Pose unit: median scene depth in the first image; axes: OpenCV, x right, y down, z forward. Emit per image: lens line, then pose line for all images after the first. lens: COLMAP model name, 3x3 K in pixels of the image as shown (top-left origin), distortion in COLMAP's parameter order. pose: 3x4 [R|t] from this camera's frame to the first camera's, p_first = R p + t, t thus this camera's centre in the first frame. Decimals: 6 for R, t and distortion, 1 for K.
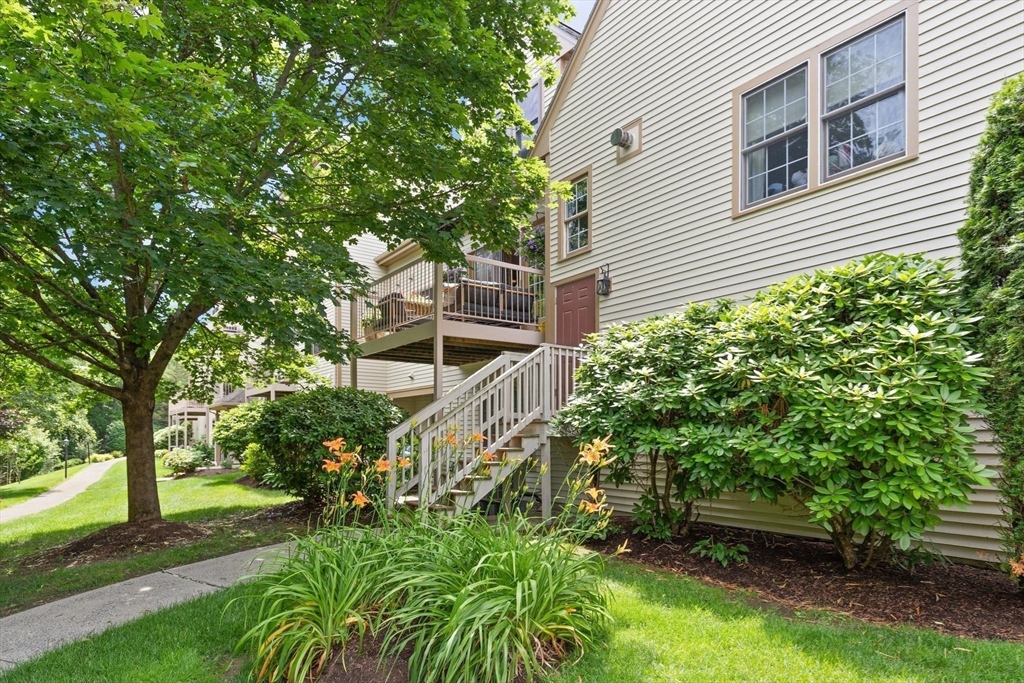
lens RADIAL K [[564.9, 0, 512.0], [0, 564.9, 341.5], [0, 0, 1]] dist [0.001558, -0.000651]
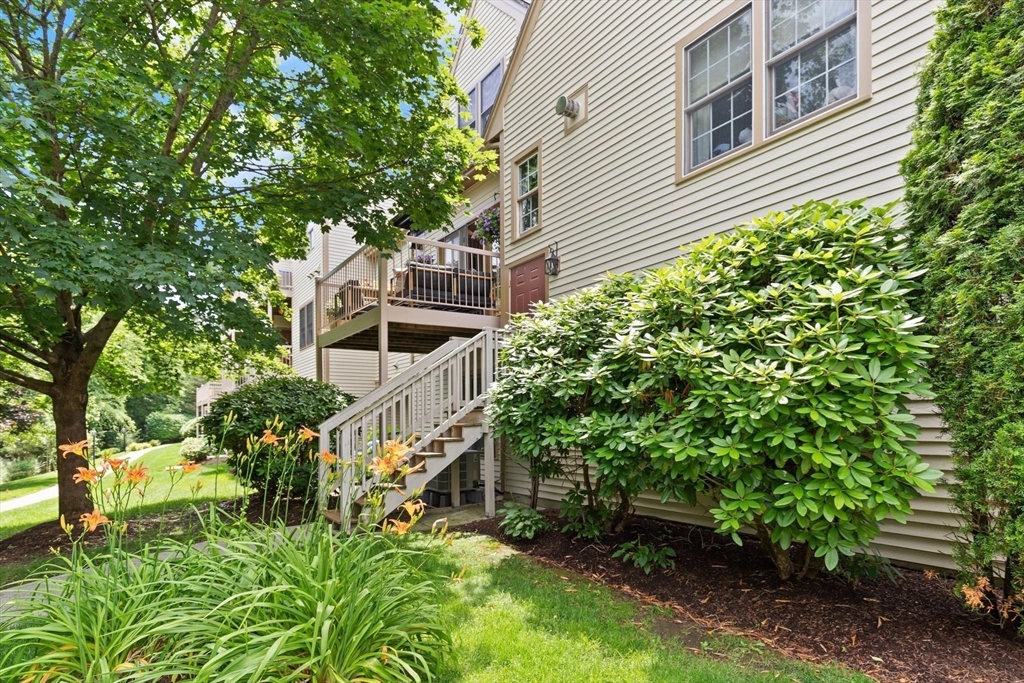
lens RADIAL K [[528.5, 0, 512.8], [0, 528.5, 342.1], [0, 0, 1]] dist [-0.002672, -0.000576]
pose [[0.999370, -0.020380, -0.029065, 0.221345], [0.020948, 0.999592, 0.019401, 0.021814], [0.028658, -0.019998, 0.999389, 0.204492]]
